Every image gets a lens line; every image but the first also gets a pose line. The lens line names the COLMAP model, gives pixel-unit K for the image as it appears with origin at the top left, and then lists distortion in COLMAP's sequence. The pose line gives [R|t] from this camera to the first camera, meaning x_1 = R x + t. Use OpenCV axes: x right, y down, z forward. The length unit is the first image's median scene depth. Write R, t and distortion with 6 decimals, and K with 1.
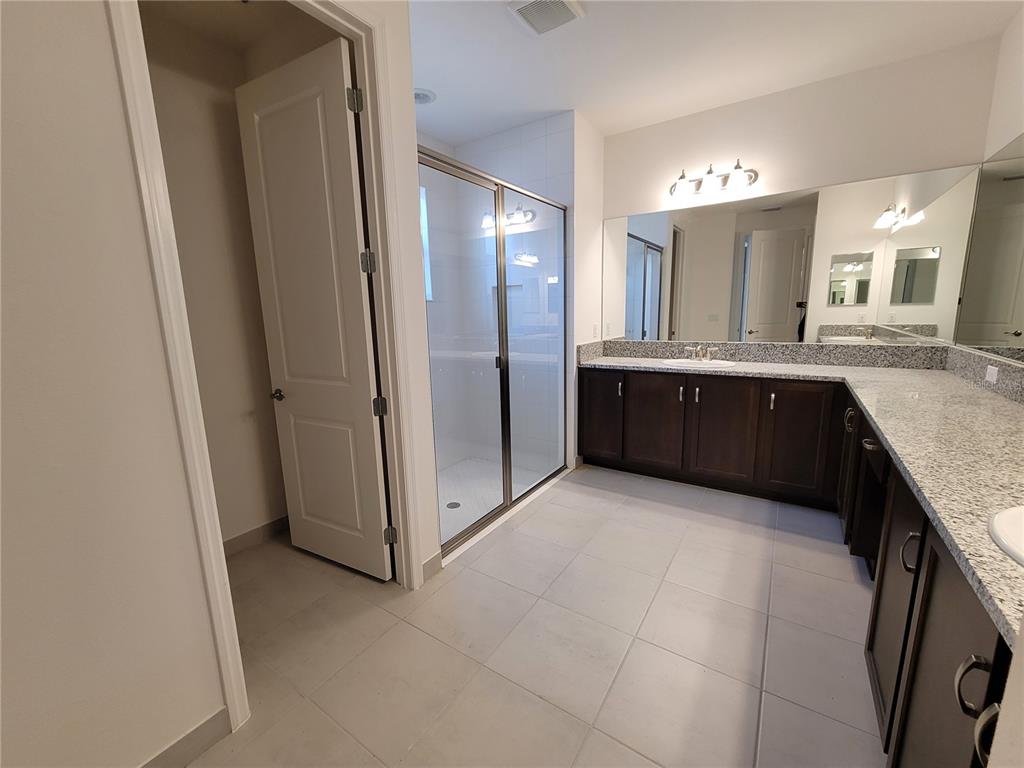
lens RADIAL K [[415.7, 0, 507.6], [0, 415.7, 384.0], [0, 0, 1]] dist [0.000193, -0.002847]
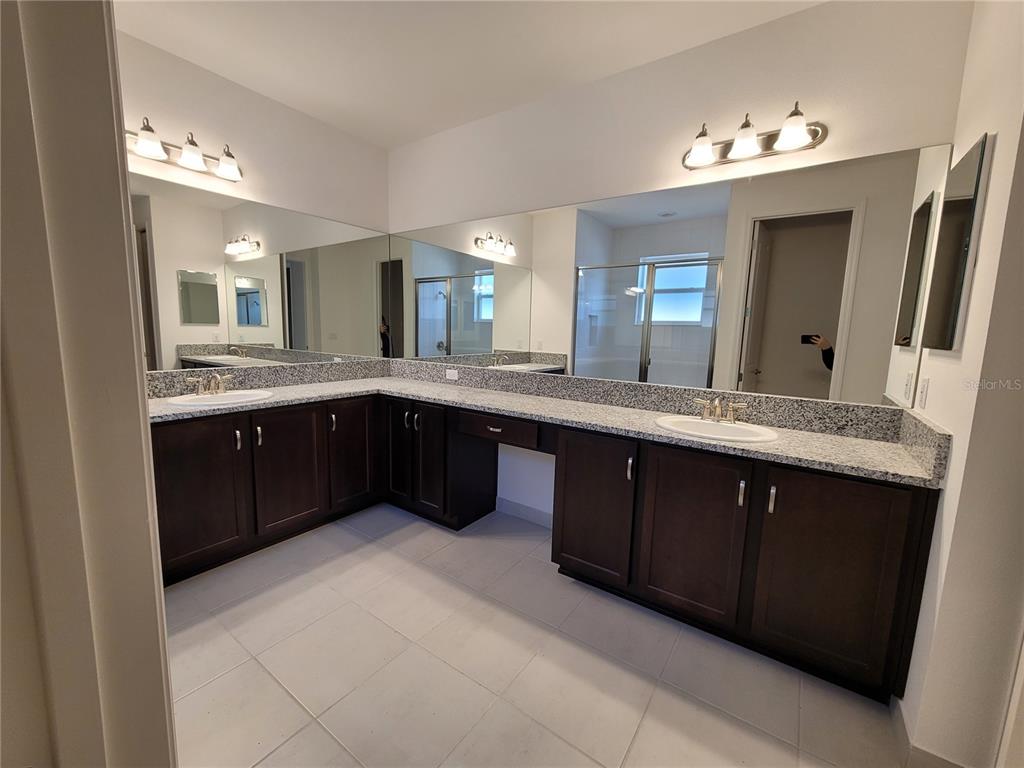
lens RADIAL K [[415.7, 0, 507.6], [0, 415.7, 384.0], [0, 0, 1]] dist [0.000193, -0.002847]
pose [[0.030752, -0.103049, 0.994201, -0.308994], [0.145128, 0.984591, 0.097564, -0.081903], [-0.988935, 0.141286, 0.045233, 0.511926]]
